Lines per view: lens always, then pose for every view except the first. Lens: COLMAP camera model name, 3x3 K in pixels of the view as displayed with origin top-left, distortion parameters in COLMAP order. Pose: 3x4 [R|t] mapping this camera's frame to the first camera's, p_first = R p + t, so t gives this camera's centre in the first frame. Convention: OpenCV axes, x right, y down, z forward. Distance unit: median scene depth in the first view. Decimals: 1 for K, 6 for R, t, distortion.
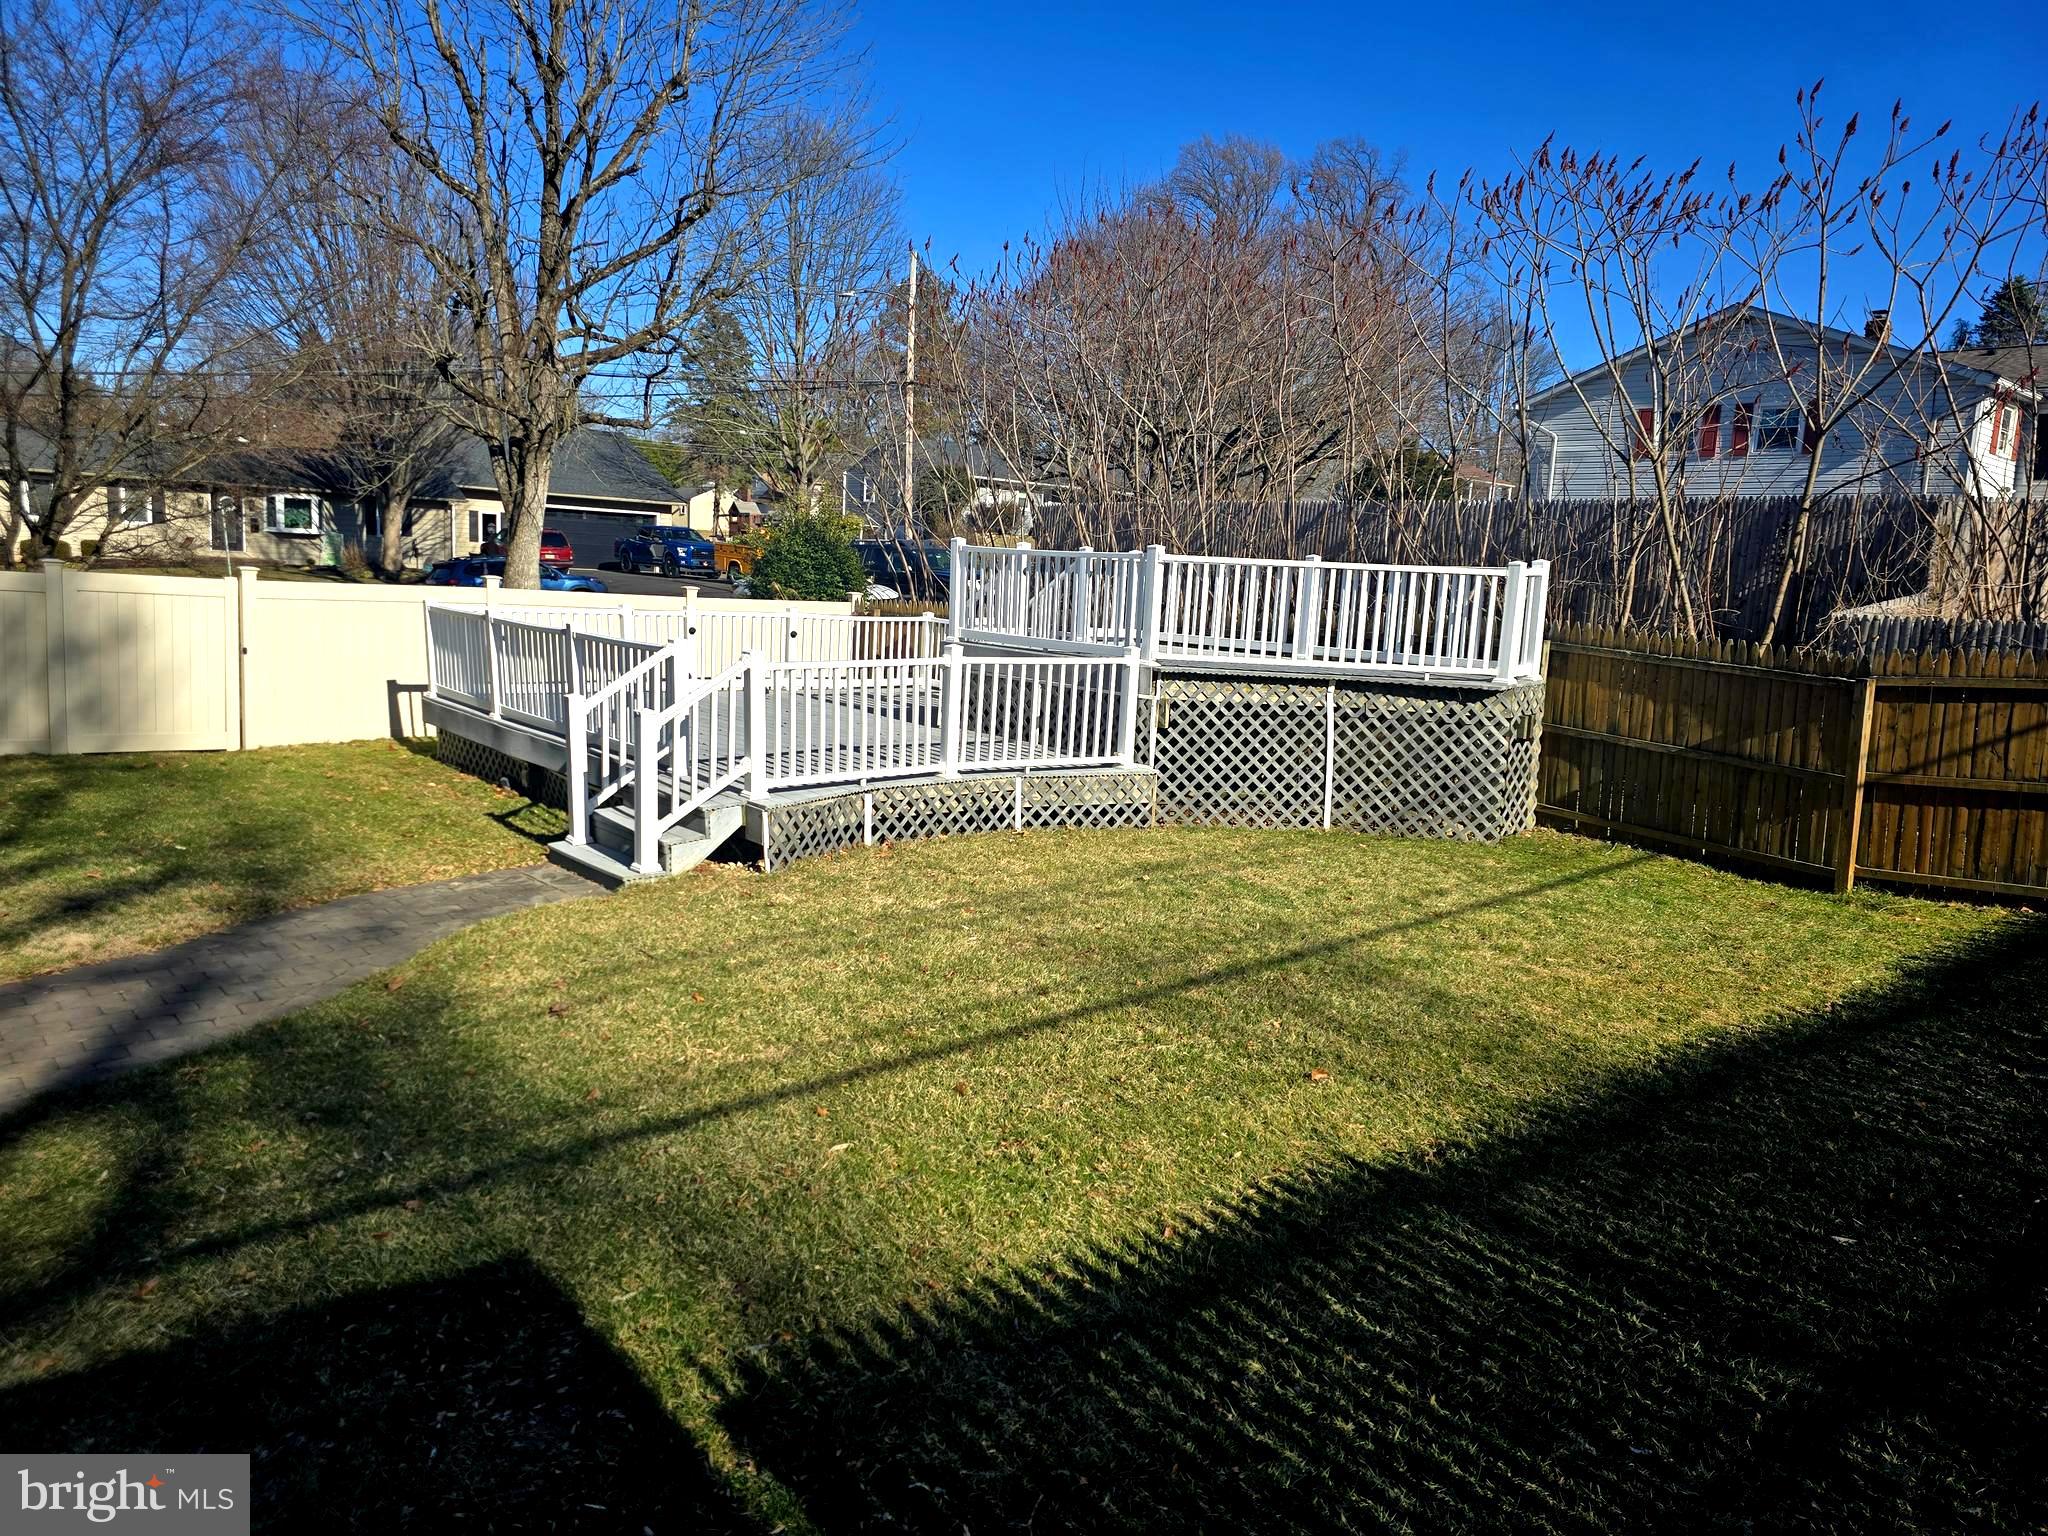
lens RADIAL K [[1359.8, 0, 1023.0], [0, 1359.8, 764.6], [0, 0, 1]] dist [0.008410, -0.000244]
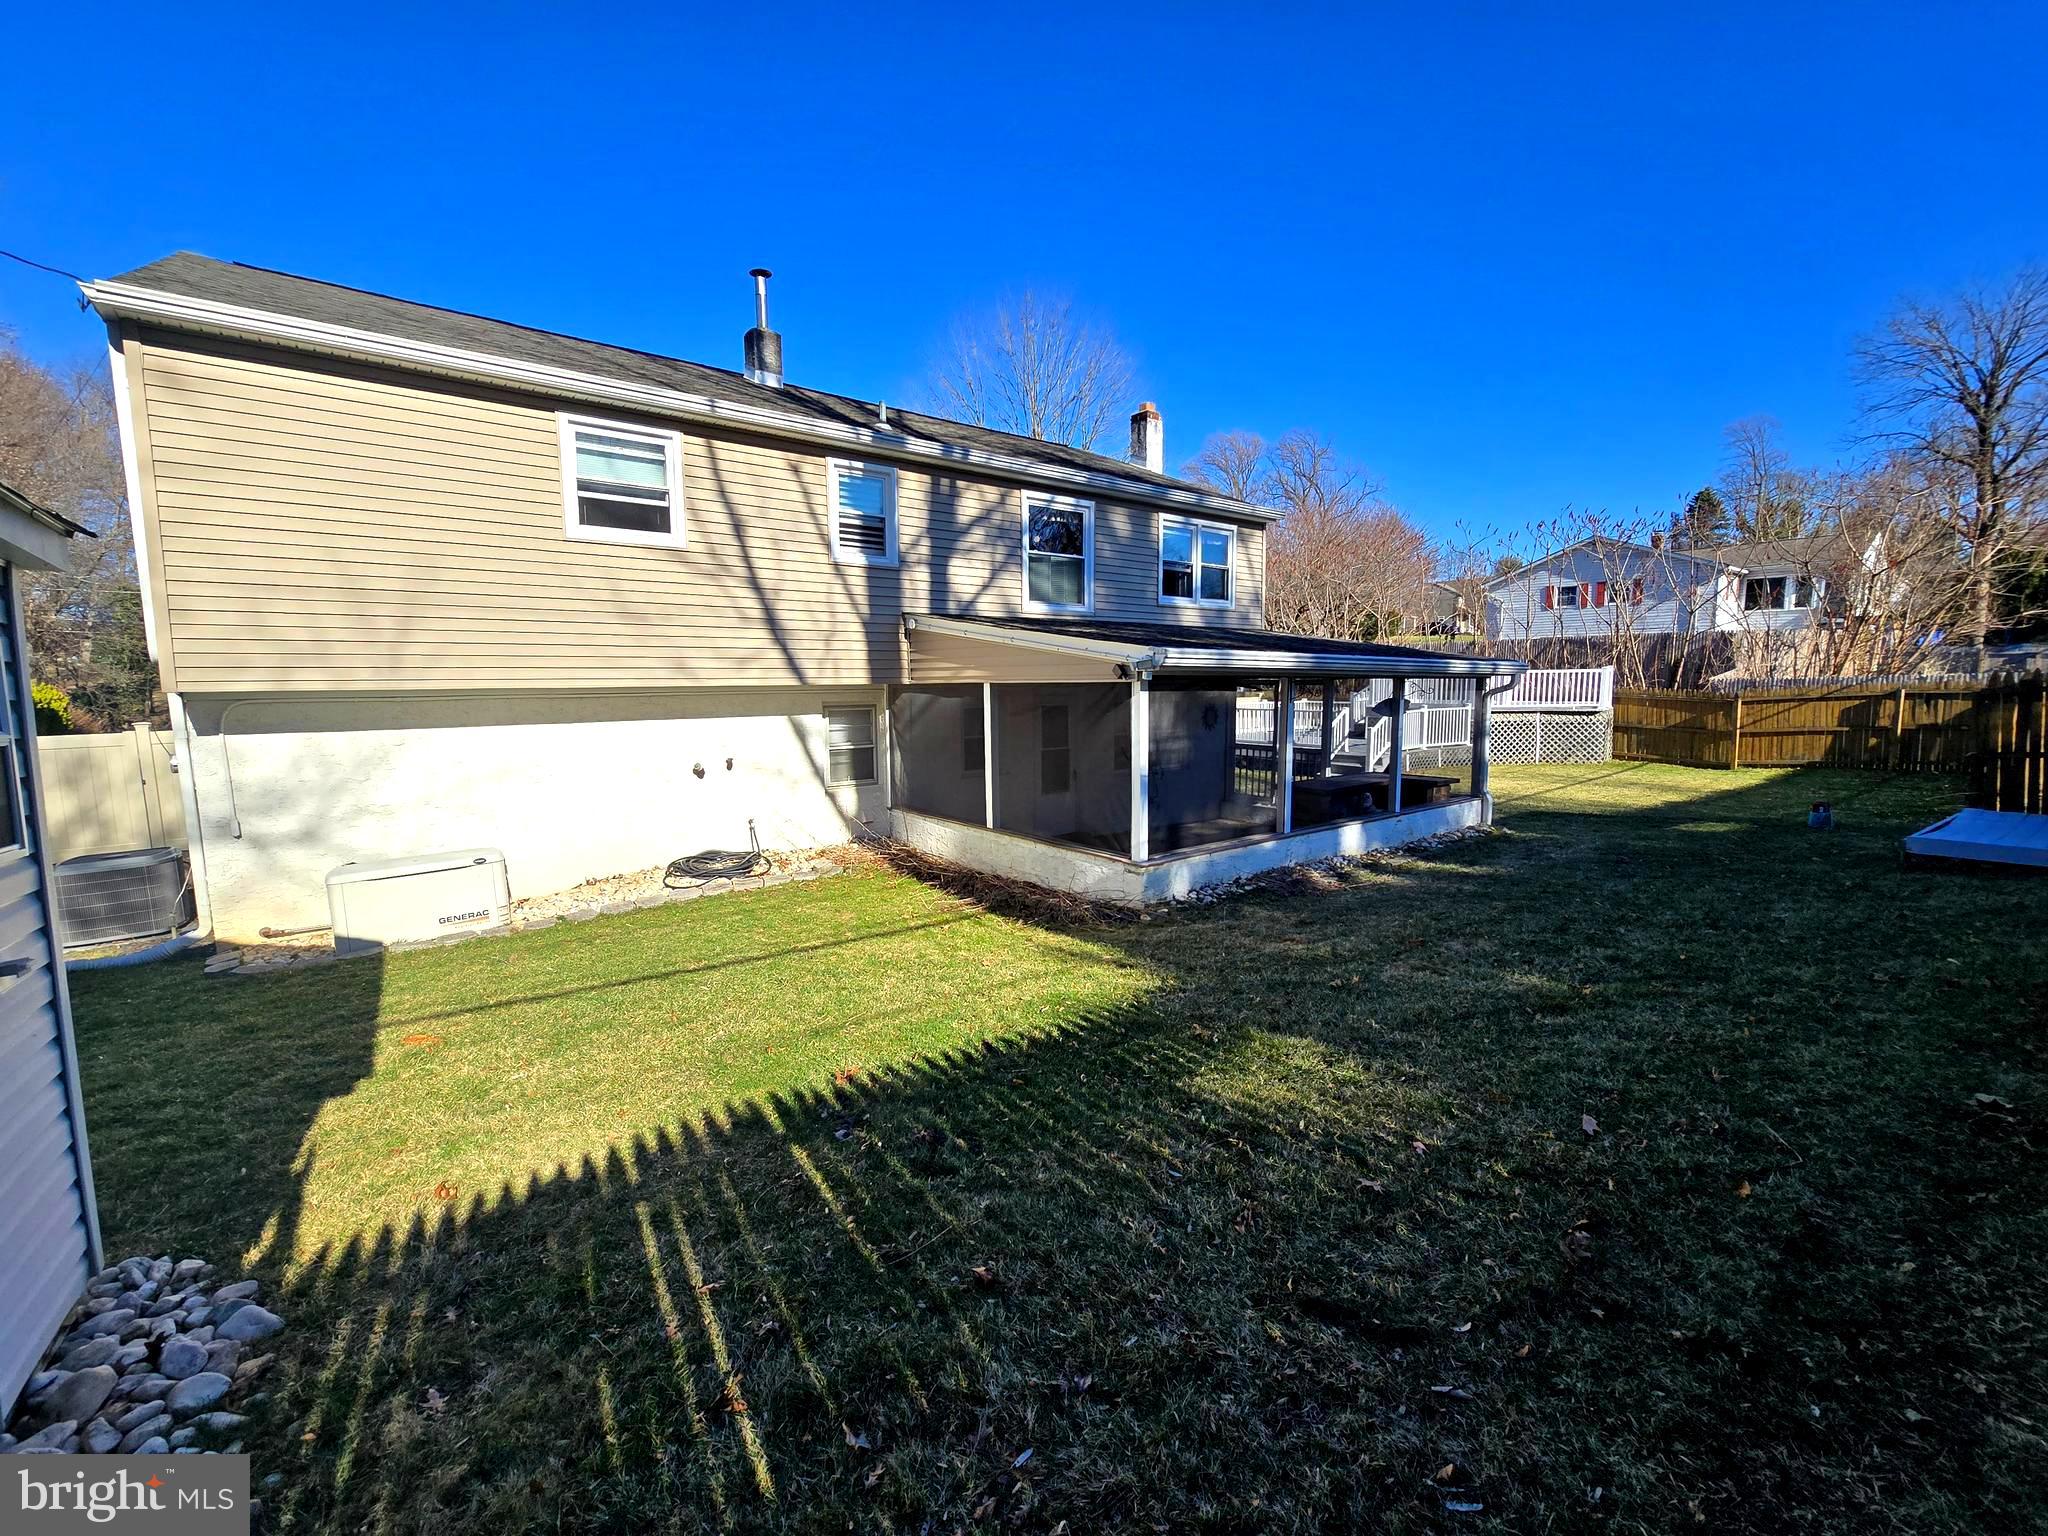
lens RADIAL K [[830.6, 0, 1024.2], [0, 830.6, 771.5], [0, 0, 1]] dist [-0.012055, 0.004479]
pose [[0.996601, -0.051745, -0.064094, -0.735772], [0.049399, 0.998069, -0.037660, 0.076880], [0.065919, 0.034366, 0.997233, -0.806454]]
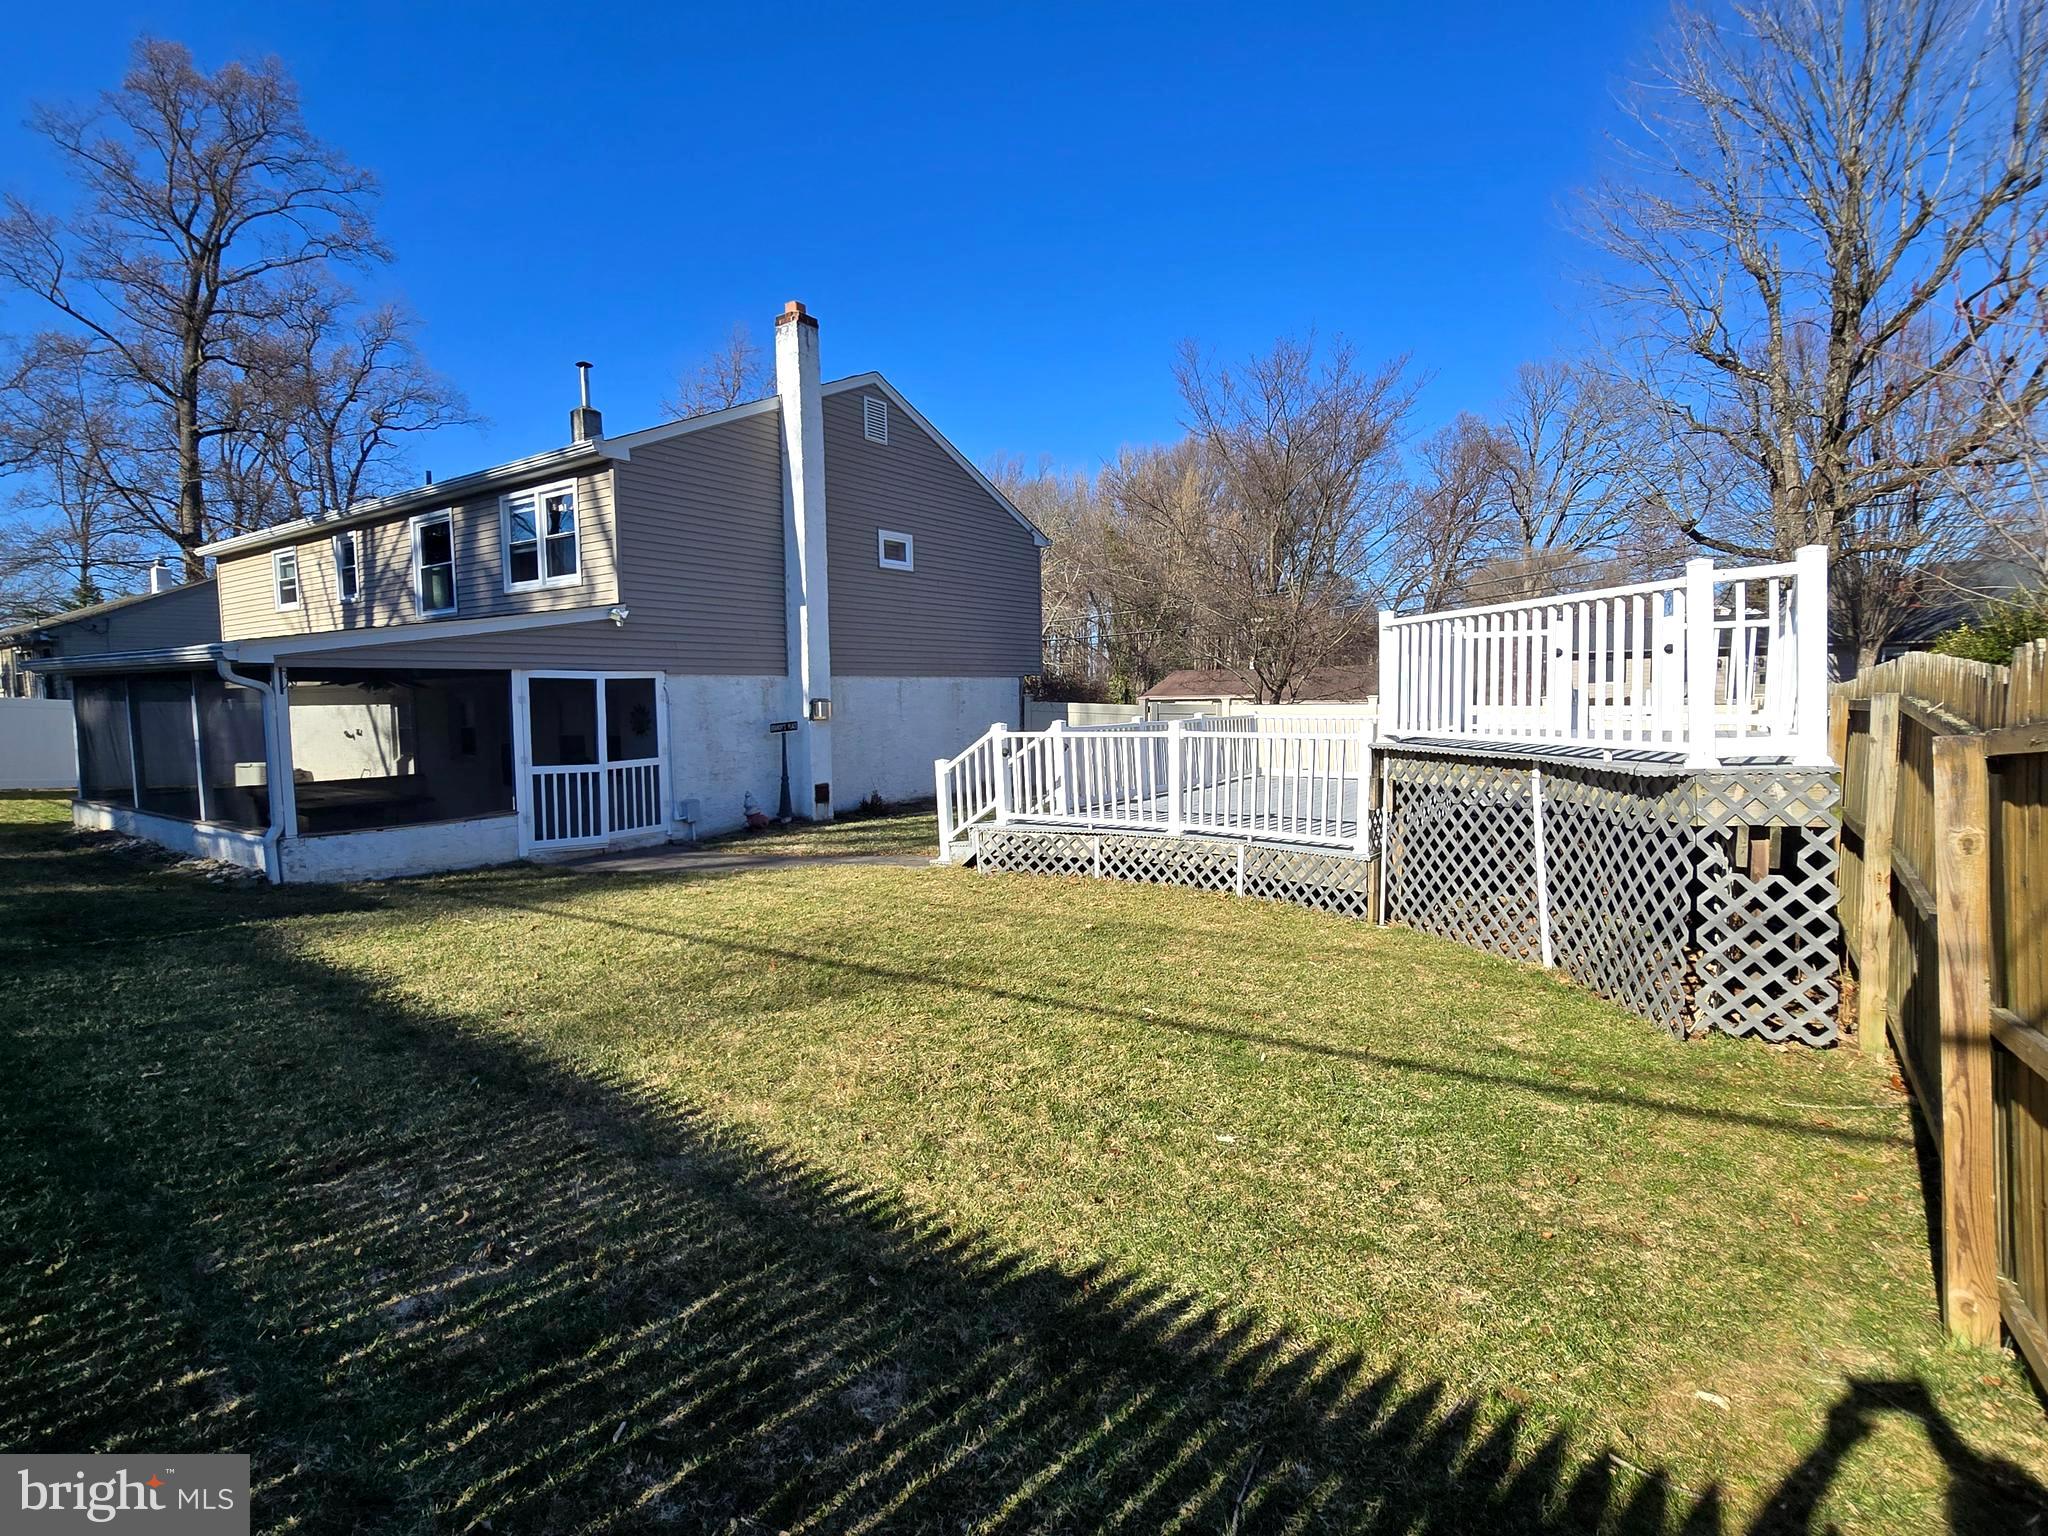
lens RADIAL K [[995.7, 0, 1022.2], [0, 995.7, 765.7], [0, 0, 1]] dist [-0.005747, -0.001272]
pose [[0.244129, 0.012668, -0.969660, 0.773963], [-0.113501, 0.993415, -0.015597, -0.022647], [0.963078, 0.113865, 0.243959, 0.686289]]
